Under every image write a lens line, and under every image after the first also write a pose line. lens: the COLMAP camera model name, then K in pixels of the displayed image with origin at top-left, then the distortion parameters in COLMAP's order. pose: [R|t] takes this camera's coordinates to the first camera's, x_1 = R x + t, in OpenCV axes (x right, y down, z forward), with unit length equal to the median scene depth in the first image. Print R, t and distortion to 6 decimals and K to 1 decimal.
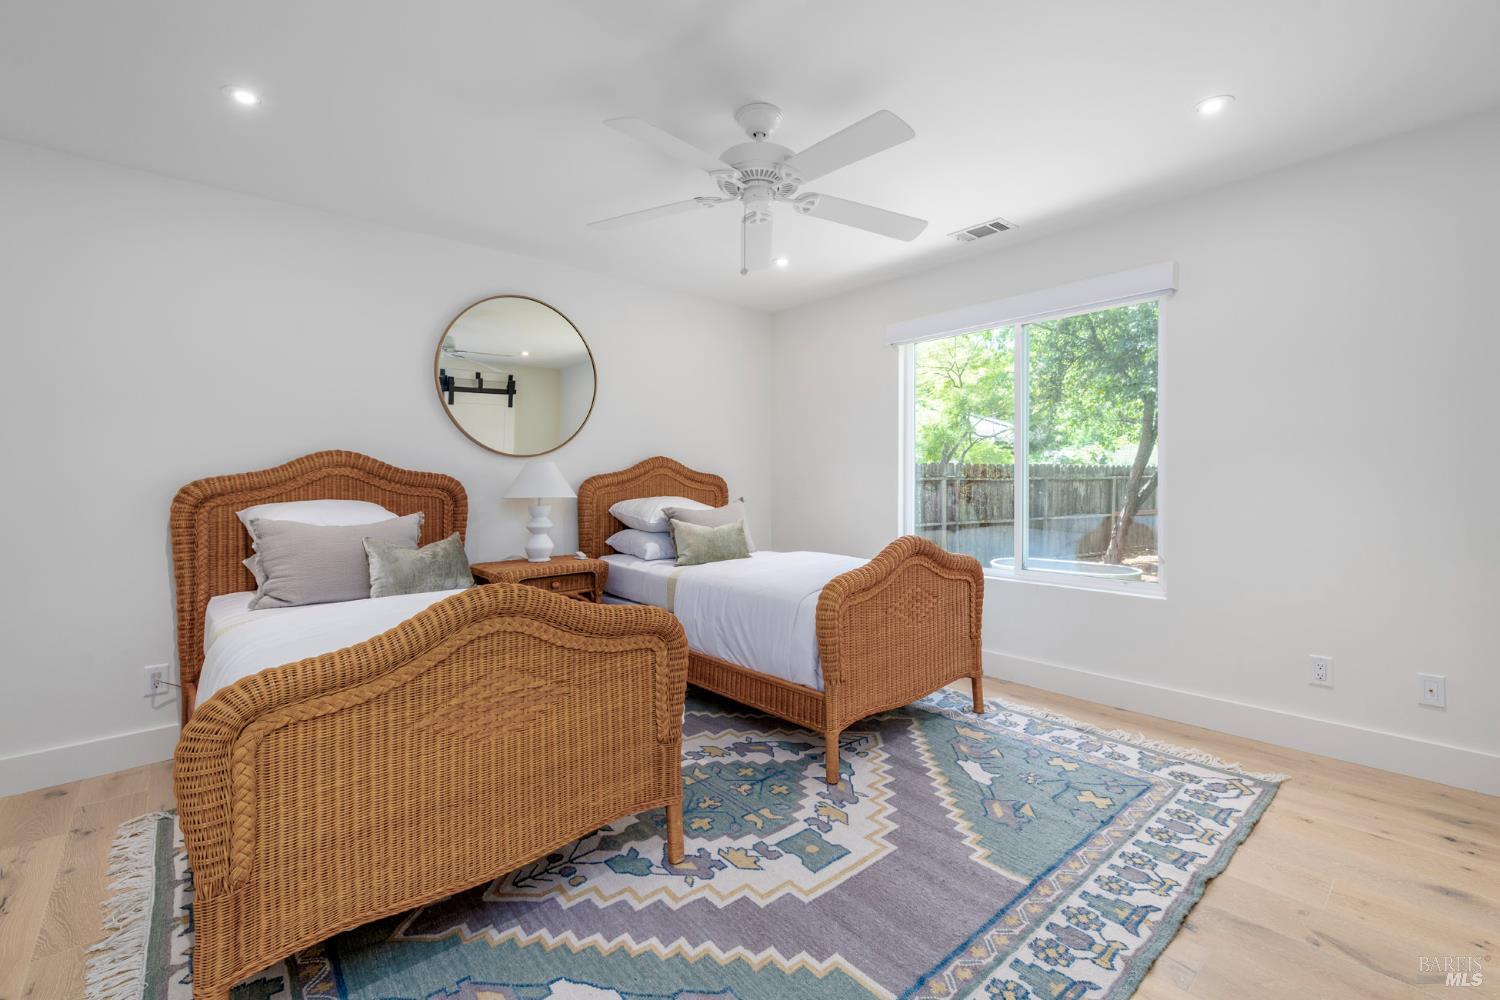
lens RADIAL K [[662.4, 0, 740.5], [0, 662.4, 492.4], [0, 0, 1]] dist [0.002636, -0.000300]
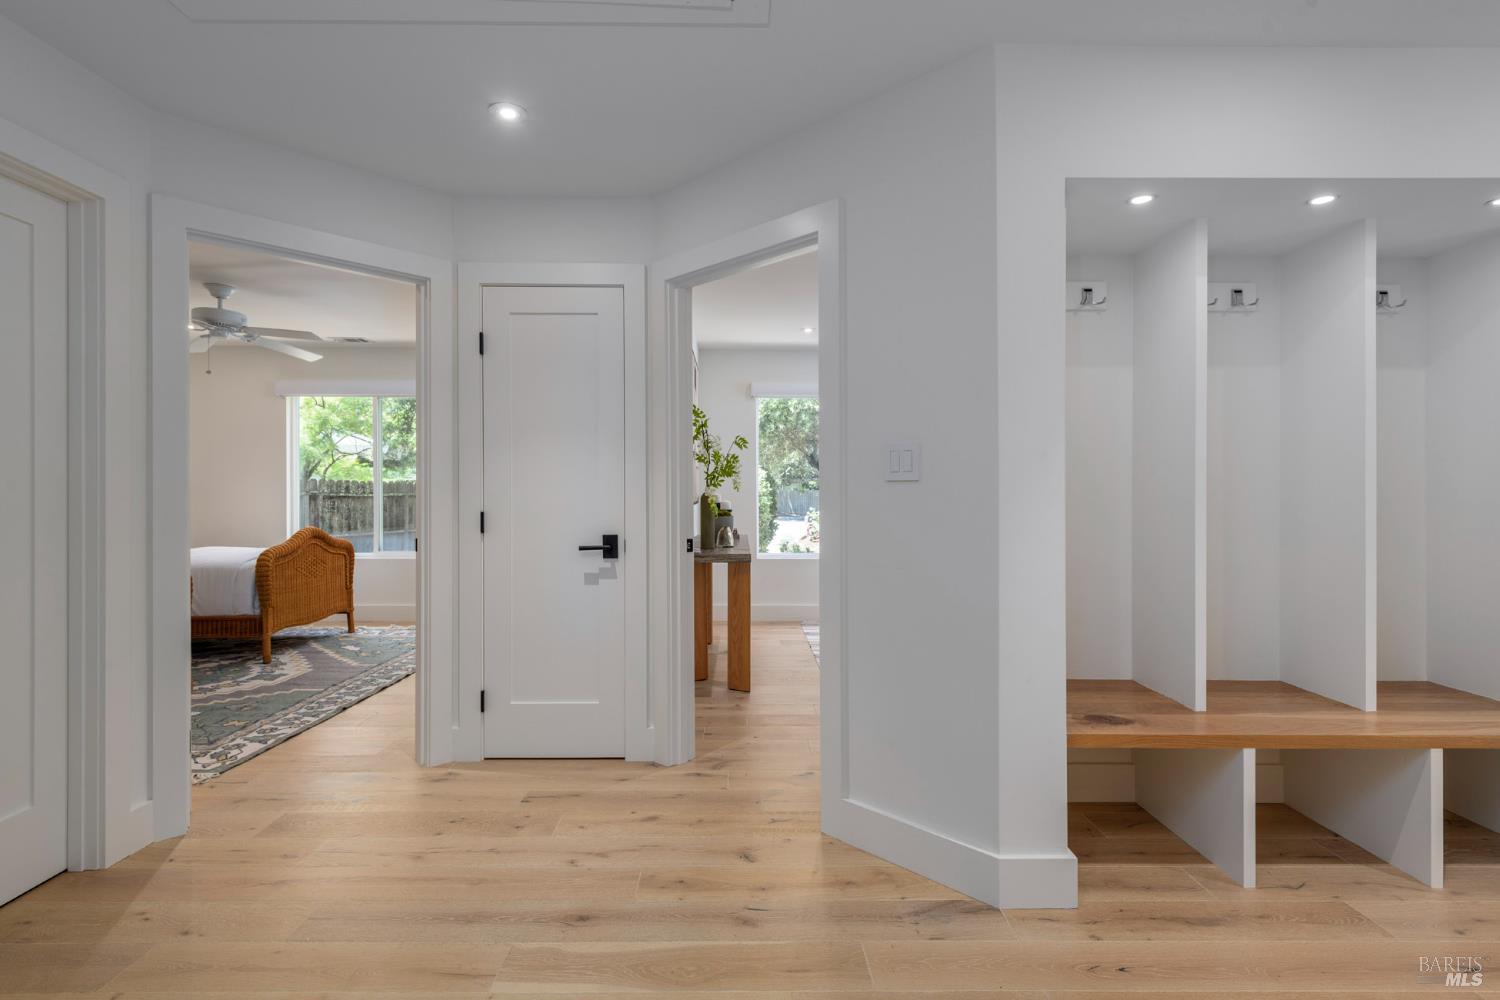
lens RADIAL K [[732.9, 0, 744.3], [0, 732.9, 501.1], [0, 0, 1]] dist [0.006681, -0.001785]
pose [[0.657058, 0.001654, 0.753838, -0.182092], [0.007906, 0.999927, -0.009086, 0.010264], [-0.753798, 0.011930, 0.656998, -0.456545]]
